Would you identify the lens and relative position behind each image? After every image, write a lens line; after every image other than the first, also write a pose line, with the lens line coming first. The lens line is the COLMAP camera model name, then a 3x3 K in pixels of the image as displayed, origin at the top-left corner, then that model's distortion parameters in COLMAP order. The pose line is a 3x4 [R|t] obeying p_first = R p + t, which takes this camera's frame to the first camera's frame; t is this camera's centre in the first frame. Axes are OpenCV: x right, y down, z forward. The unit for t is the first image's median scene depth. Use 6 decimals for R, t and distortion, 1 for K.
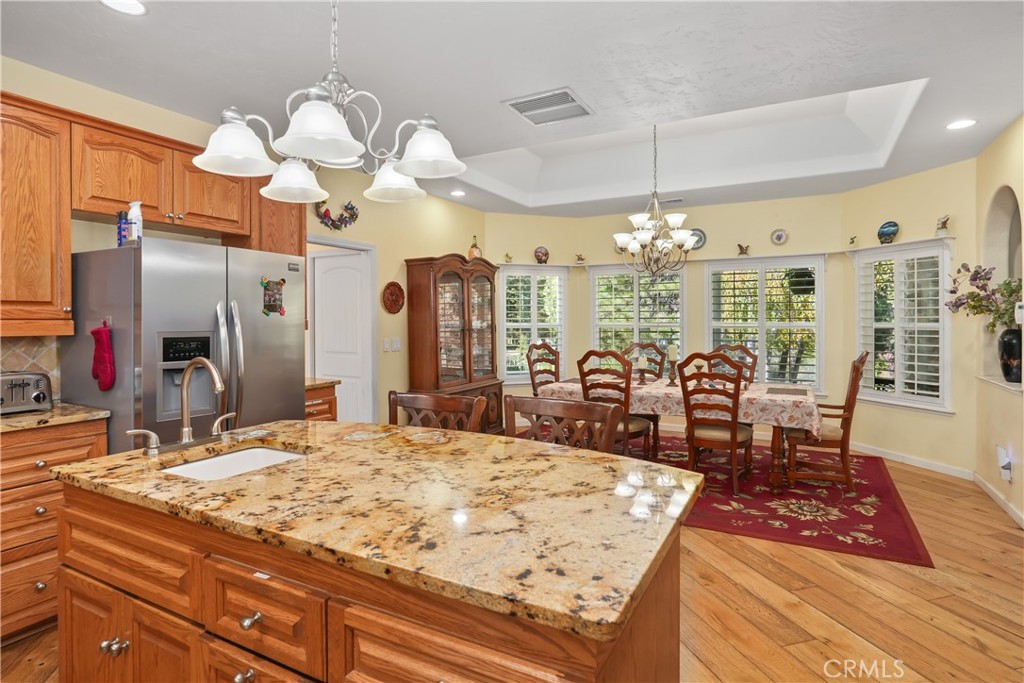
lens RADIAL K [[541.3, 0, 513.7], [0, 541.3, 320.1], [0, 0, 1]] dist [-0.007379, 0.003818]
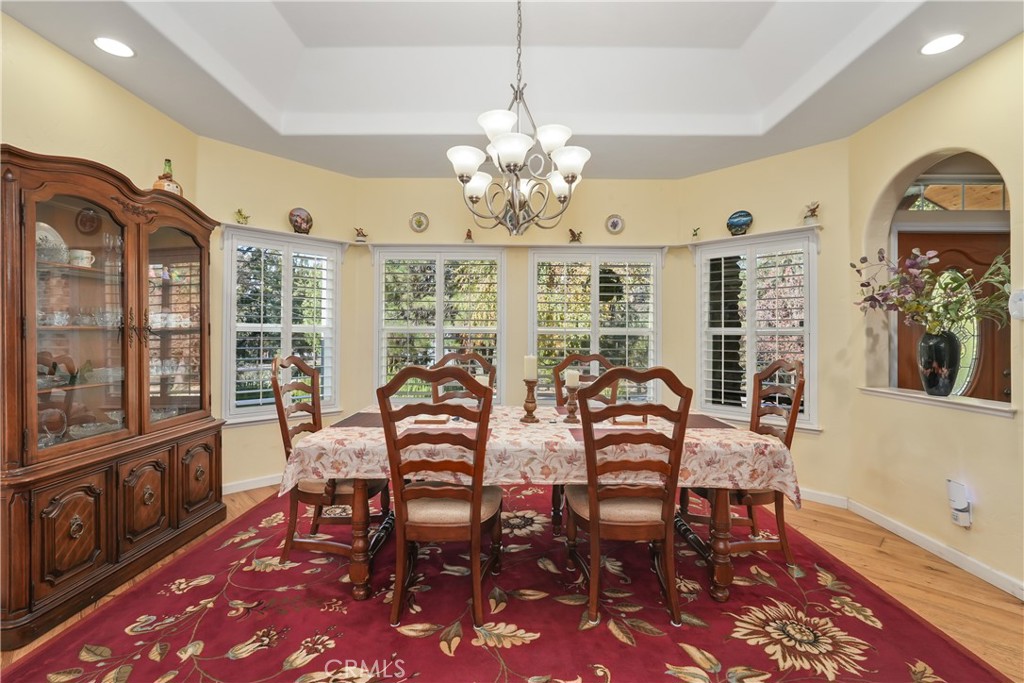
lens RADIAL K [[457.5, 0, 510.2], [0, 457.5, 328.6], [0, 0, 1]] dist [-0.008462, 0.002792]
pose [[0.884708, 0.016488, 0.465853, 0.029516], [-0.008757, 0.999786, -0.018756, 0.026615], [-0.466063, 0.012514, 0.884663, 0.562741]]
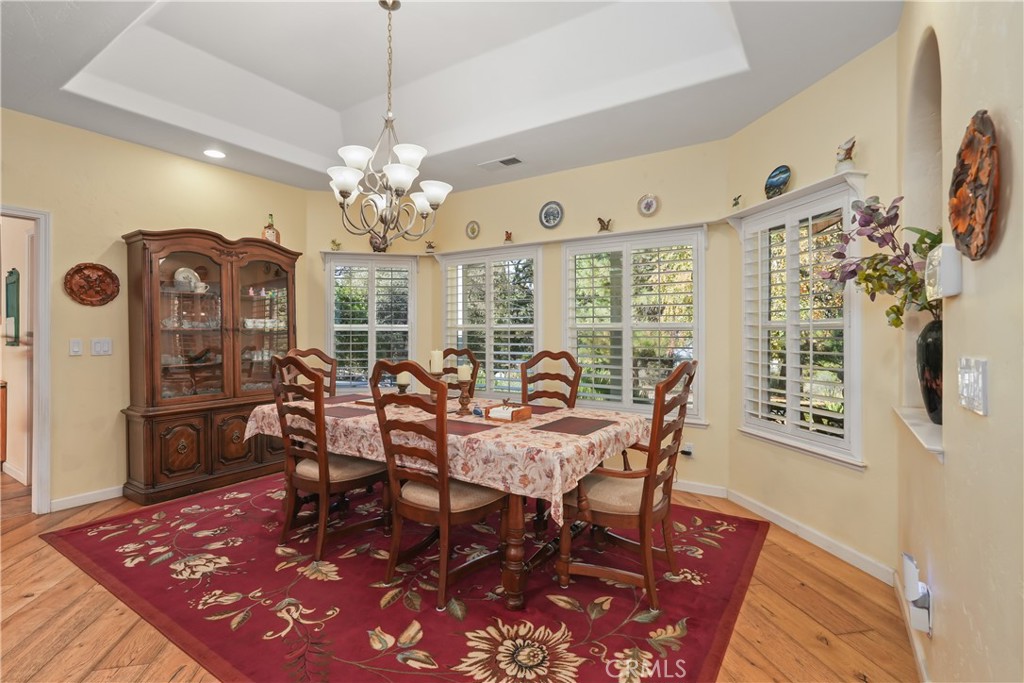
lens RADIAL K [[479.7, 0, 515.6], [0, 479.7, 329.7], [0, 0, 1]] dist [-0.007567, 0.001768]
pose [[0.996313, 0.003160, -0.085735, 0.456131], [-0.003827, 0.999964, -0.007617, 0.025445], [0.085708, 0.007917, 0.996289, 0.420070]]
